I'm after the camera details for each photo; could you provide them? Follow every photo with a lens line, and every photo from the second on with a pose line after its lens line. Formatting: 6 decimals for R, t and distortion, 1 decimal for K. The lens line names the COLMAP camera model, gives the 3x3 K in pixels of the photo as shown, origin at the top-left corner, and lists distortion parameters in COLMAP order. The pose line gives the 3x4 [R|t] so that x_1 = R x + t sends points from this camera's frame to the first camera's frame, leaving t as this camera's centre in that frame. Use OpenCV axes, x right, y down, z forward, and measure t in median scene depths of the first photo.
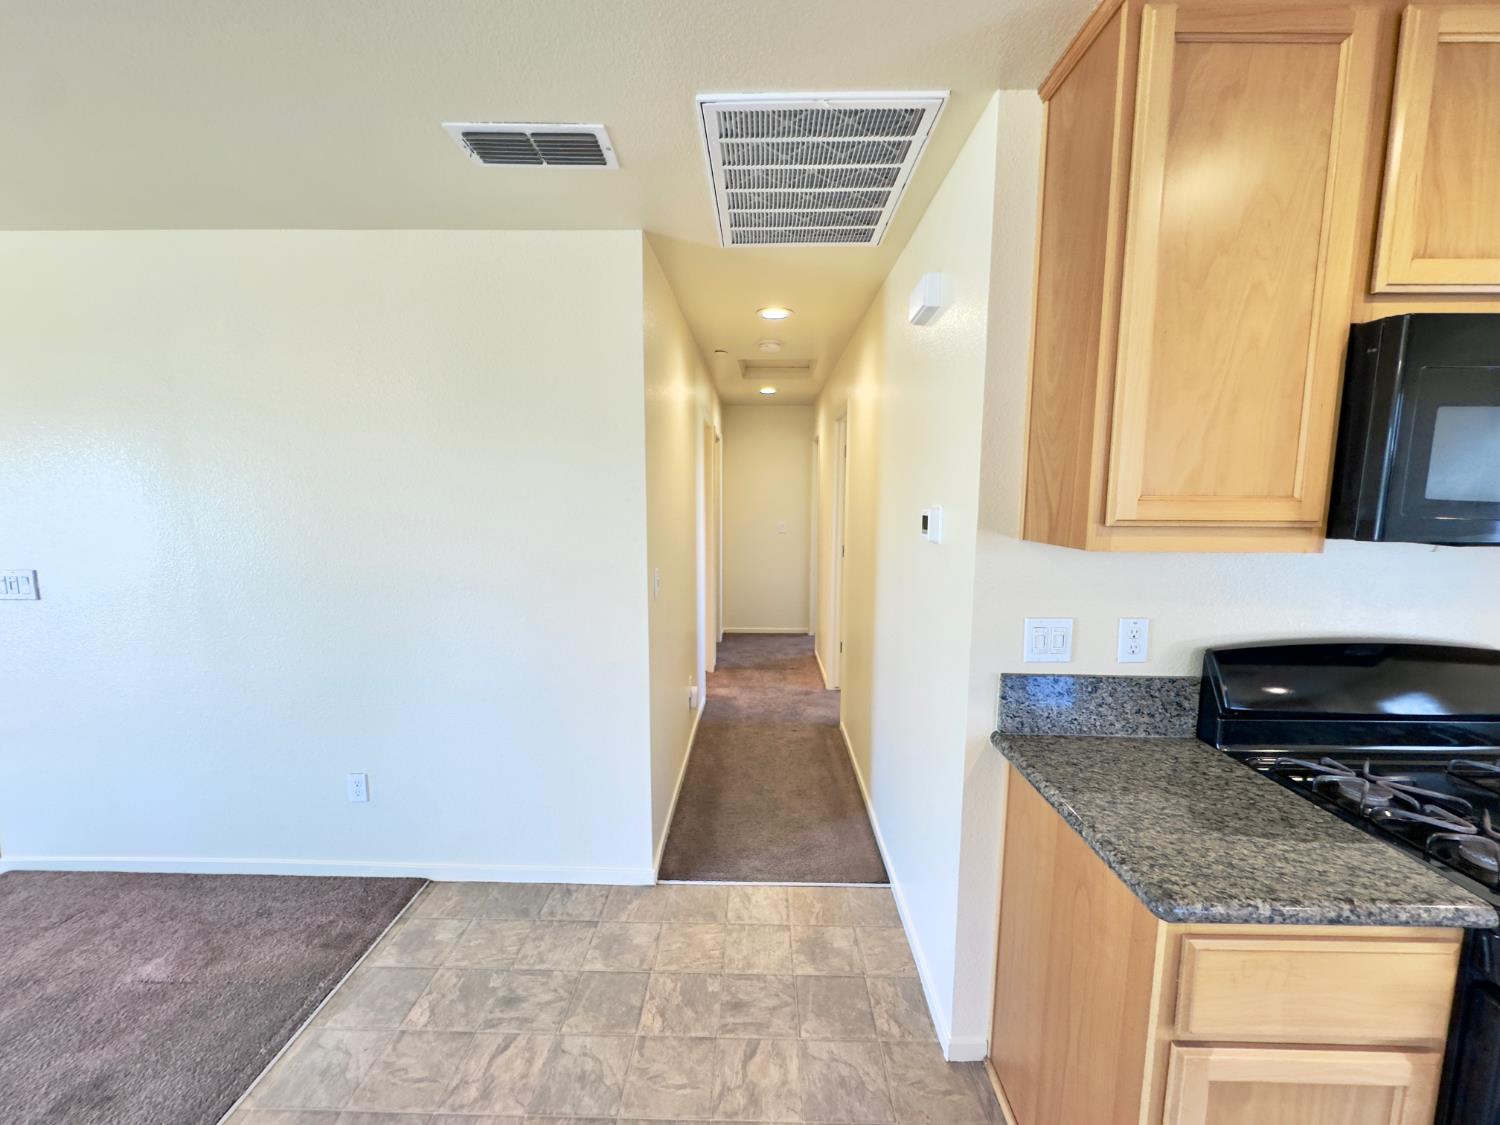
lens RADIAL K [[610.4, 0, 750.9], [0, 610.4, 570.6], [0, 0, 1]] dist [-0.002725, 0.000965]
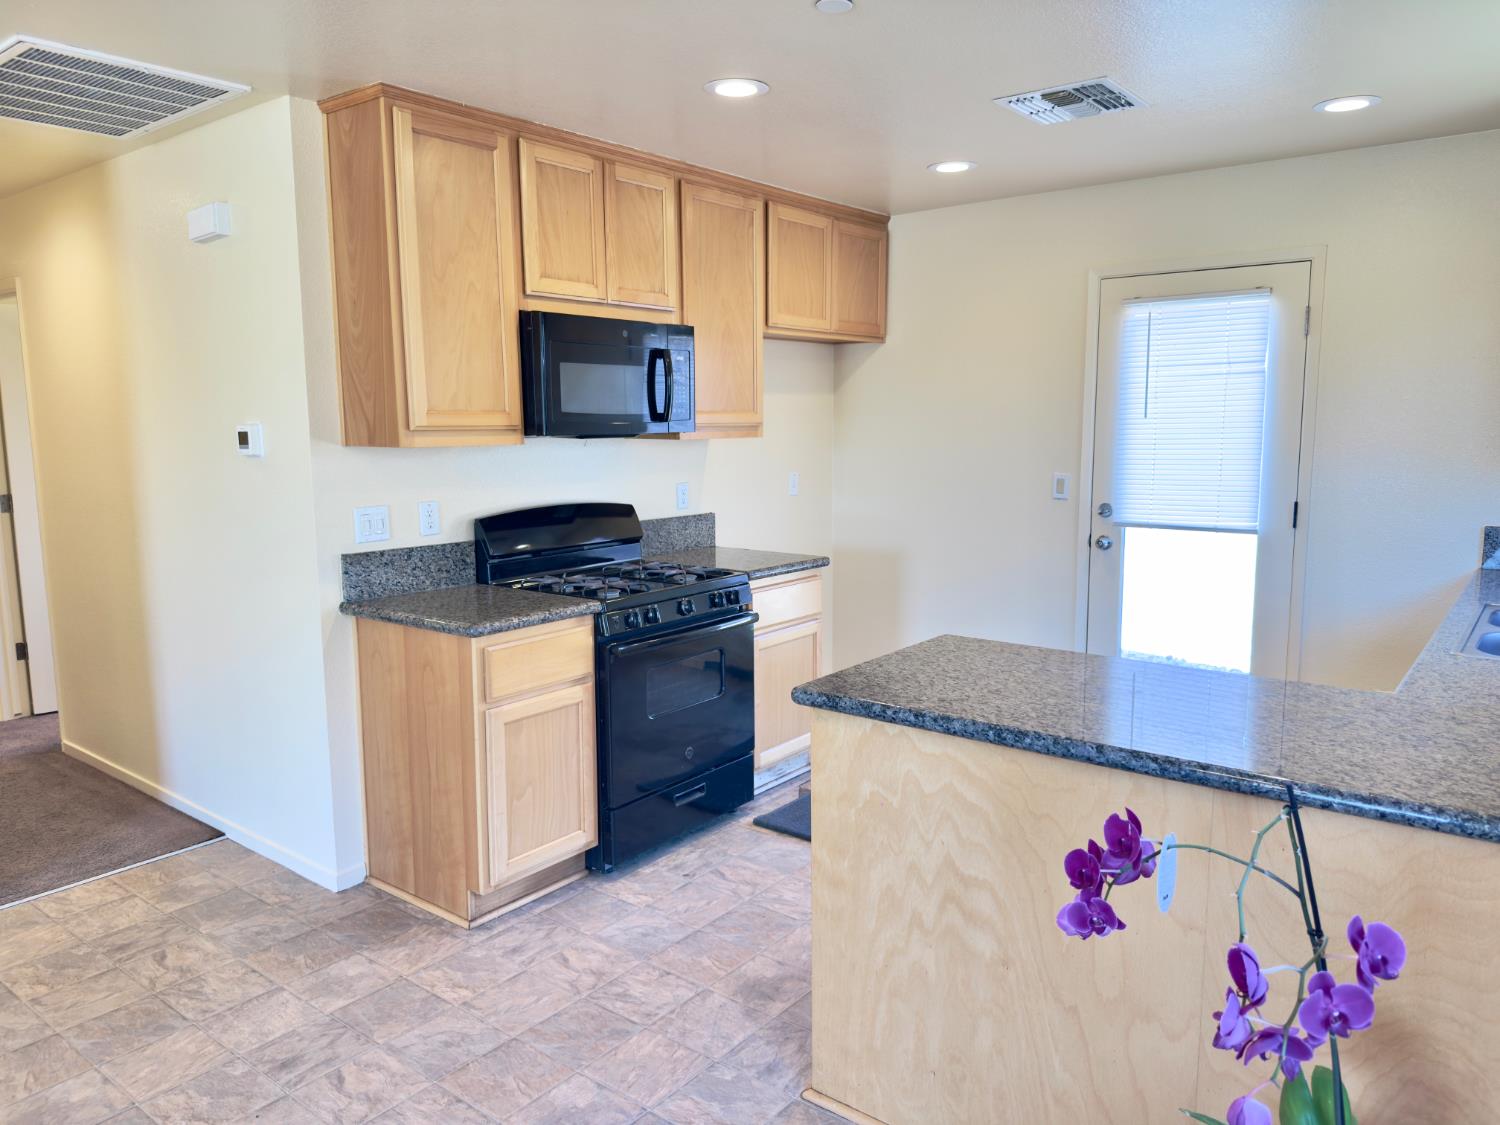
lens RADIAL K [[1049.8, 0, 761.1], [0, 1049.8, 557.6], [0, 0, 1]] dist [0.023180, -0.048892]
pose [[0.602465, -0.114998, 0.789817, -0.786153], [0.108175, 0.992200, 0.061950, 0.136954], [-0.790780, 0.048115, 0.610206, -1.006602]]
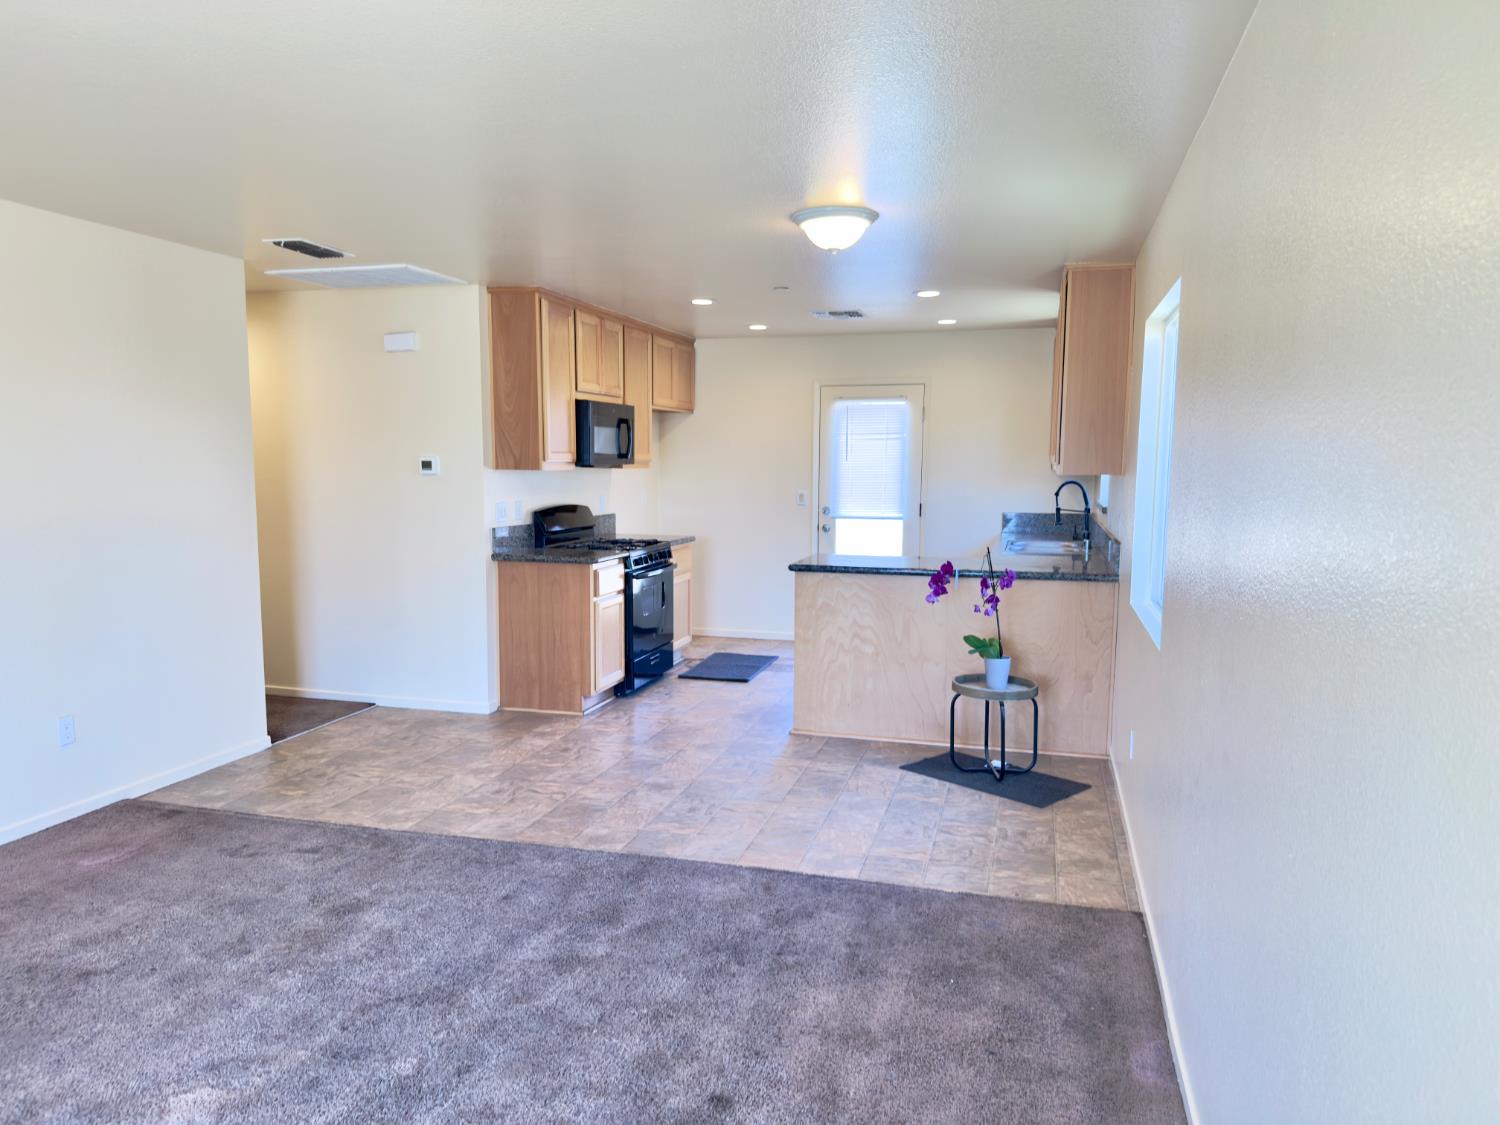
lens RADIAL K [[1049.8, 0, 749.7], [0, 1049.8, 574.2], [0, 0, 1]] dist [0.023180, -0.048892]
pose [[0.248557, -0.108146, 0.962561, -3.245820], [0.113019, 0.990198, 0.082067, 0.128176], [-0.962001, 0.088389, 0.258343, -0.962038]]
